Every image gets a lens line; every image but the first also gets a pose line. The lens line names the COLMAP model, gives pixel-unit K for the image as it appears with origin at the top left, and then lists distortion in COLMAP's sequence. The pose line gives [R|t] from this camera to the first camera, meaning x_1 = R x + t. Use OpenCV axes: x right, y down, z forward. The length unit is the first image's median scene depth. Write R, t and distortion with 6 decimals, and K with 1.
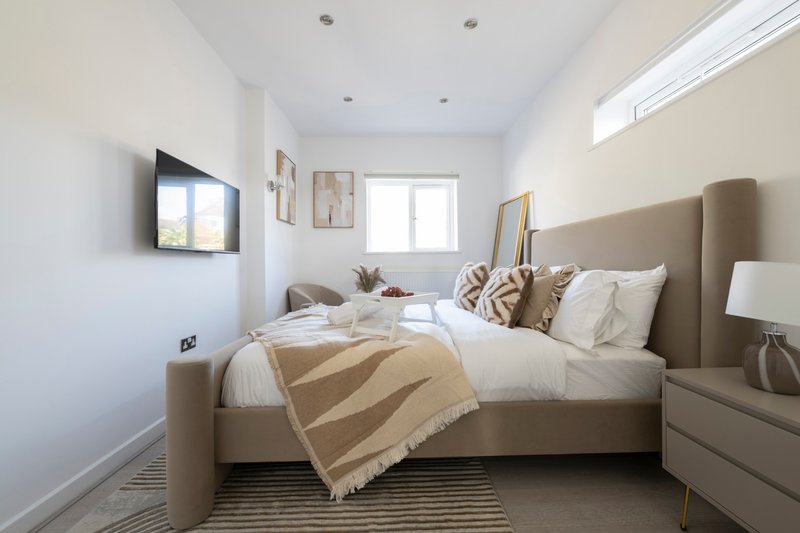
lens RADIAL K [[312.9, 0, 400.8], [0, 312.9, 266.8], [0, 0, 1]] dist [0.001900, 0.000028]
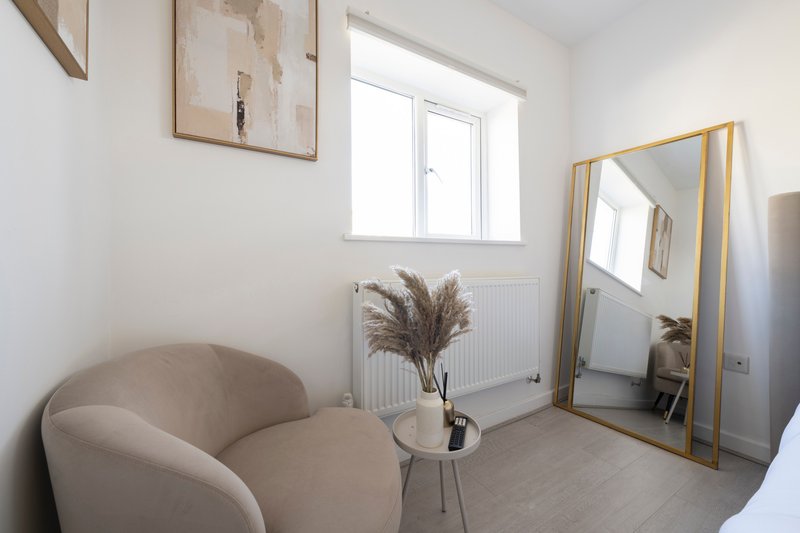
lens RADIAL K [[314.5, 0, 401.3], [0, 314.5, 266.8], [0, 0, 1]] dist [0.000186, -0.000044]
pose [[0.869004, 0.002287, 0.494800, -0.241356], [0.002631, 0.999954, -0.009243, -0.005258], [-0.494799, 0.009333, 0.868958, 0.662224]]
